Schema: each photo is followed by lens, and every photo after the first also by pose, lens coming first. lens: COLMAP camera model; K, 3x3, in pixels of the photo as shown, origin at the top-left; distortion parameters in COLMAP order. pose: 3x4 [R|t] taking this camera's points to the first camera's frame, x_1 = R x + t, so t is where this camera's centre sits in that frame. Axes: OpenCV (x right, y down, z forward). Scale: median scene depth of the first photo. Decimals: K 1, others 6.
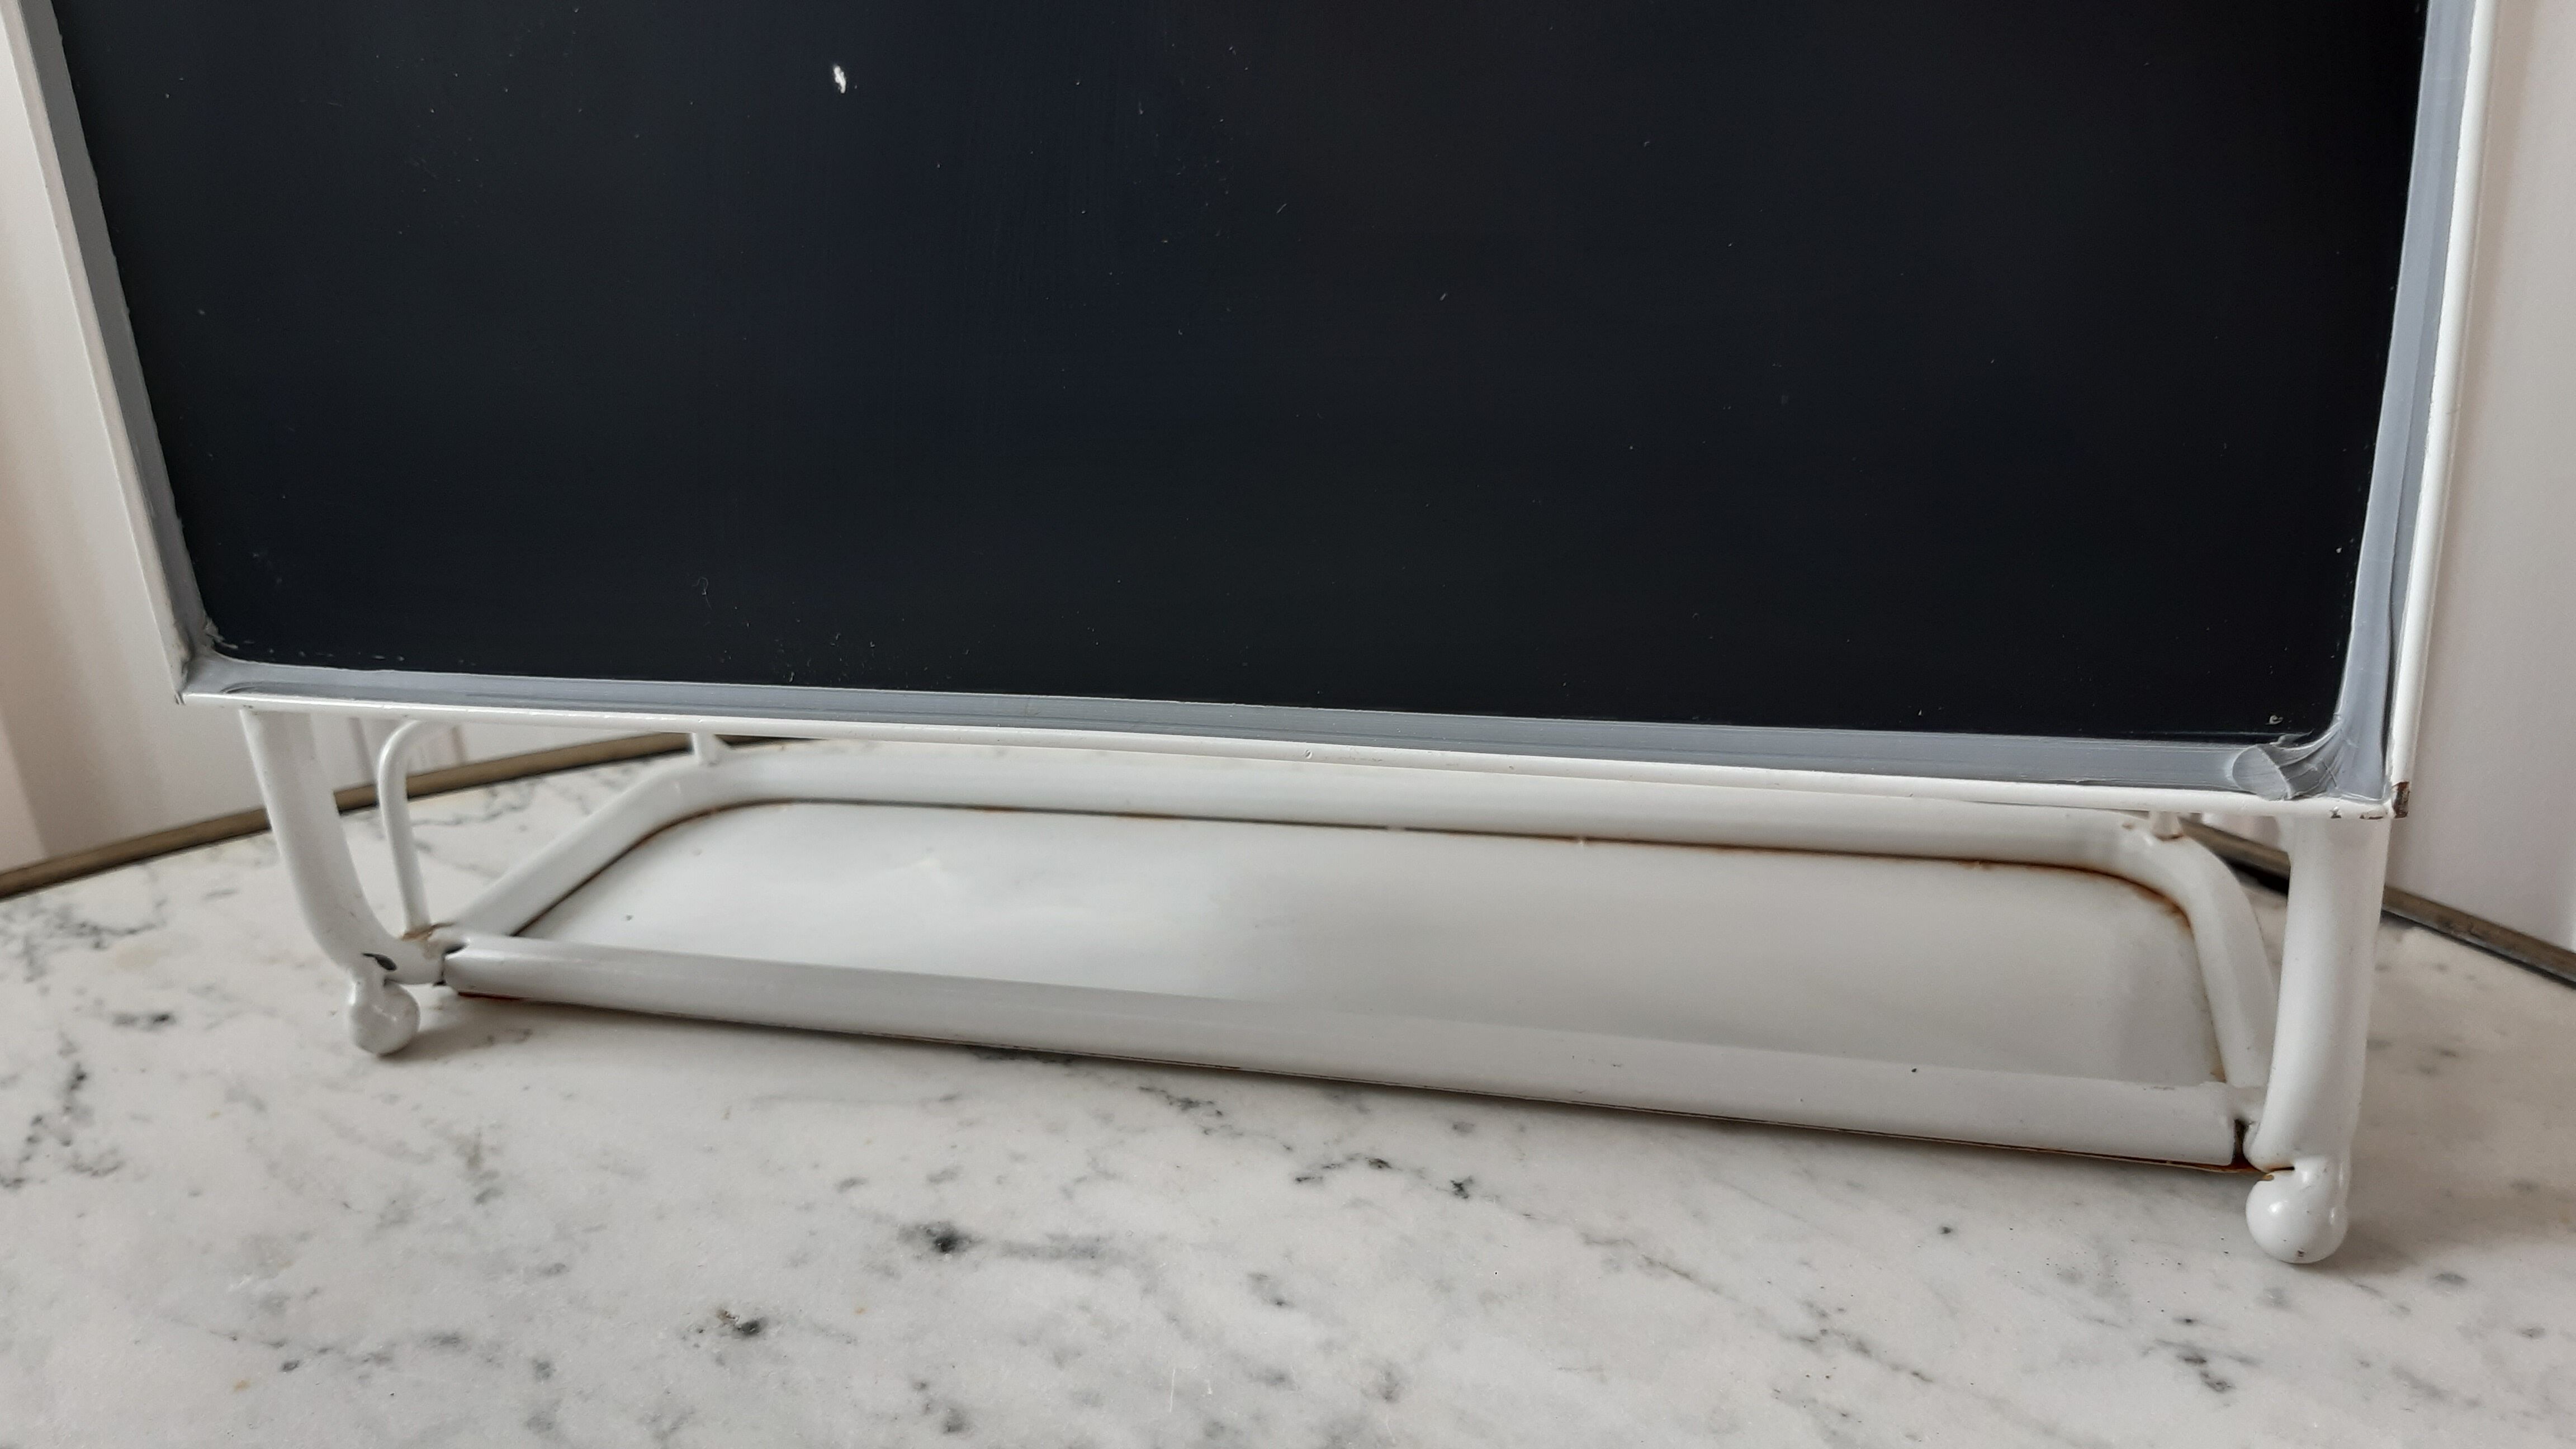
lens RADIAL K [[2040.1, 0, 1299.9], [0, 2040.1, 689.5], [0, 0, 1]] dist [0.049051, -0.149089]
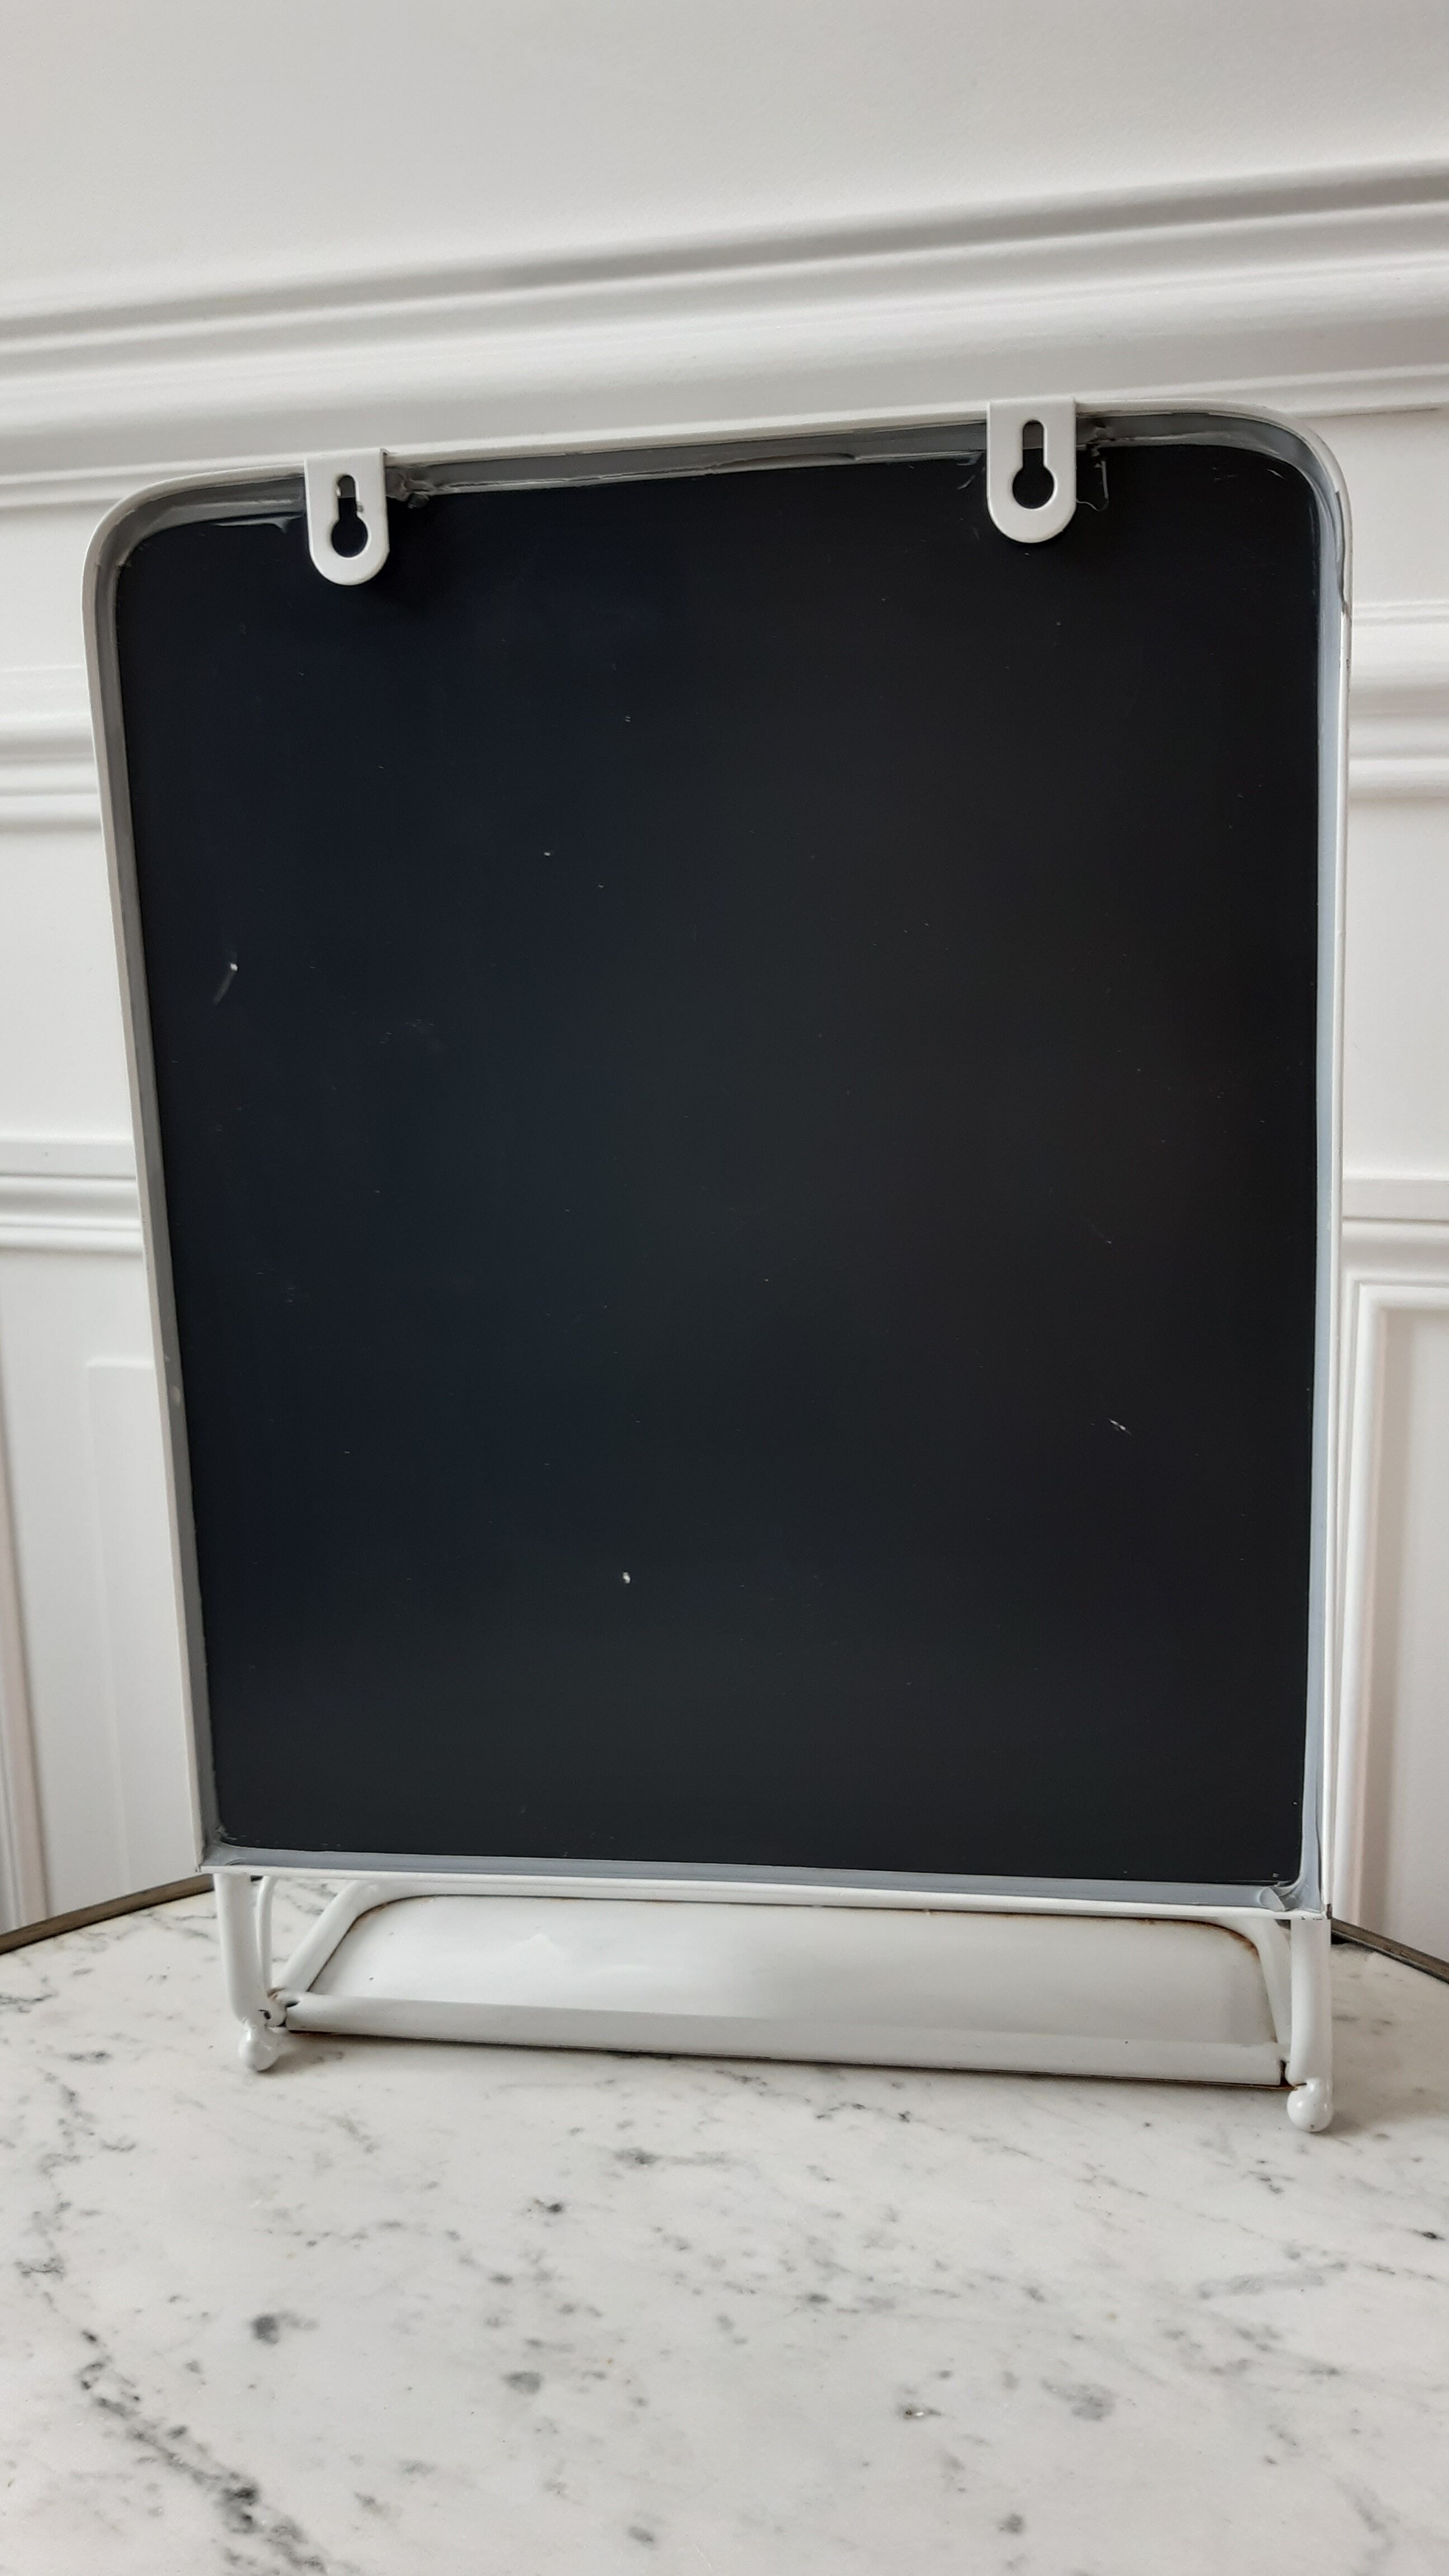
lens RADIAL K [[1970.3, 0, 724.5], [0, 1970.3, 1288.0], [0, 0, 1]] dist [0.039266, -0.101999]
pose [[0.991159, 0.008228, 0.132424, -0.337411], [0.017110, 0.981814, -0.189071, -0.172490], [-0.131571, 0.189665, 0.972993, -0.930879]]
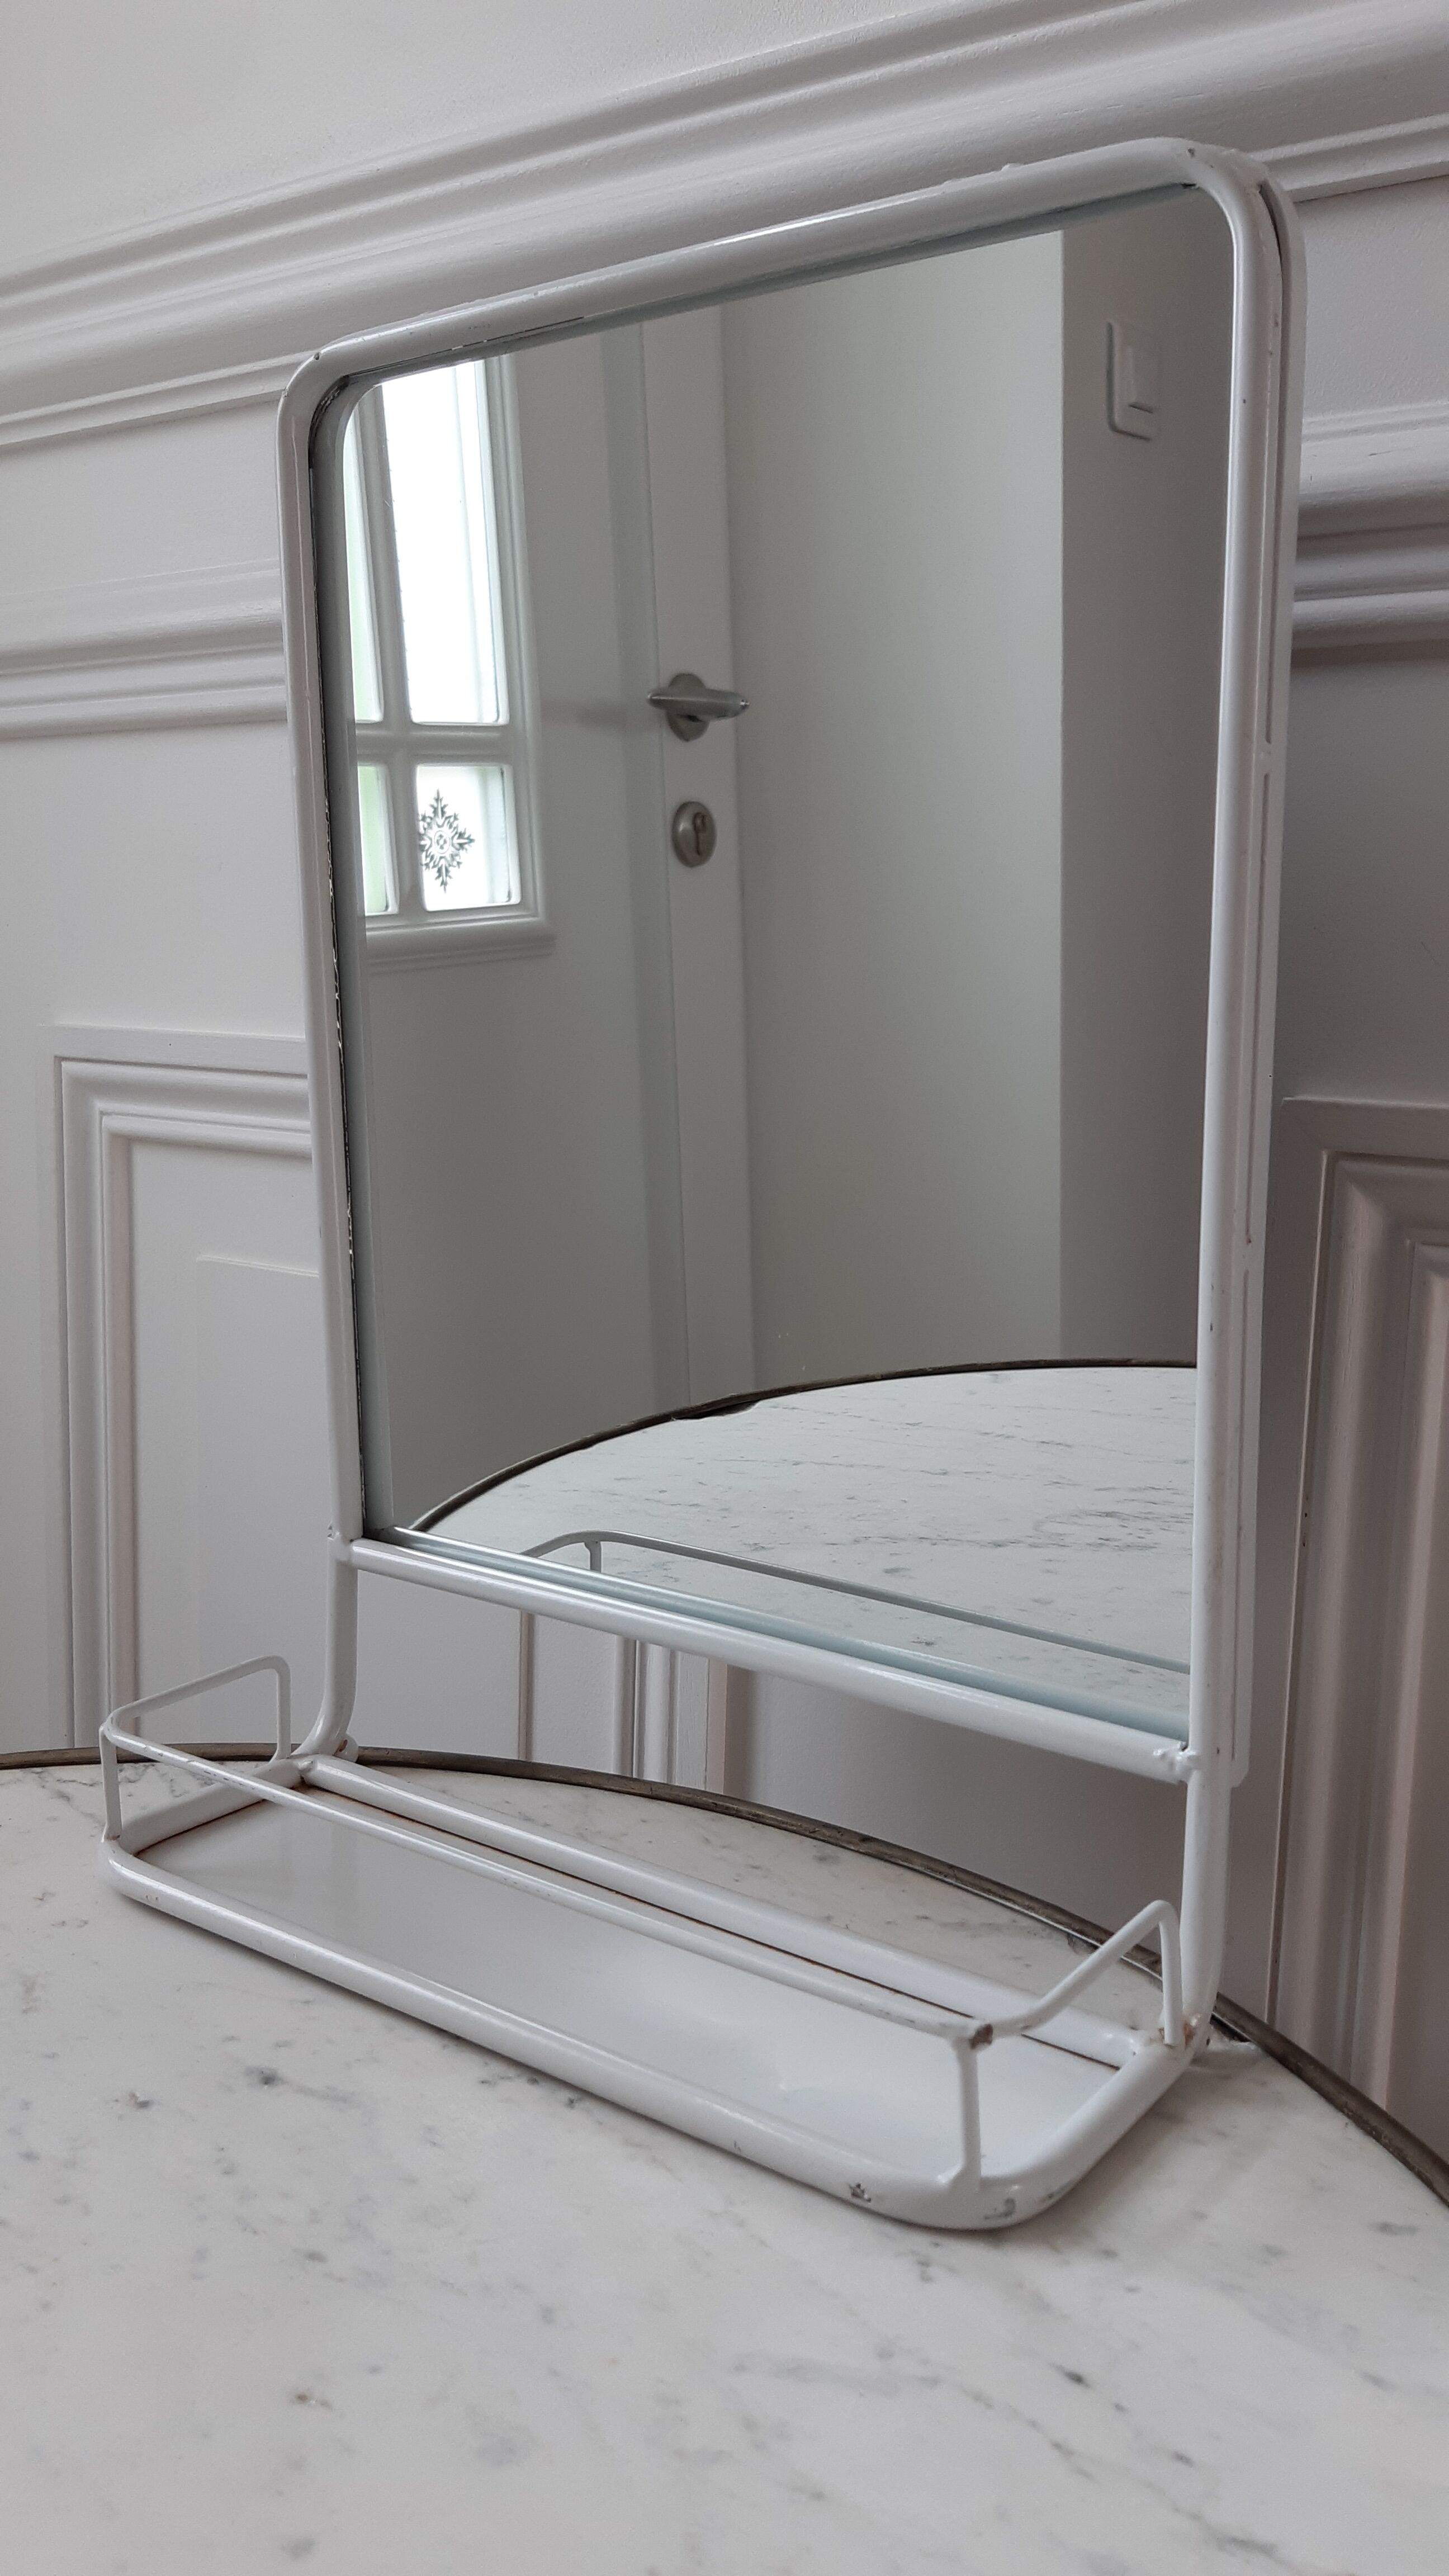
lens RADIAL K [[1970.3, 0, 724.5], [0, 1970.3, 1288.0], [0, 0, 1]] dist [0.039266, -0.101999]
pose [[0.978609, 0.107683, -0.175297, 0.398529], [-0.145827, 0.964117, -0.221841, -0.050210], [0.145118, 0.242659, 0.959196, -0.645399]]
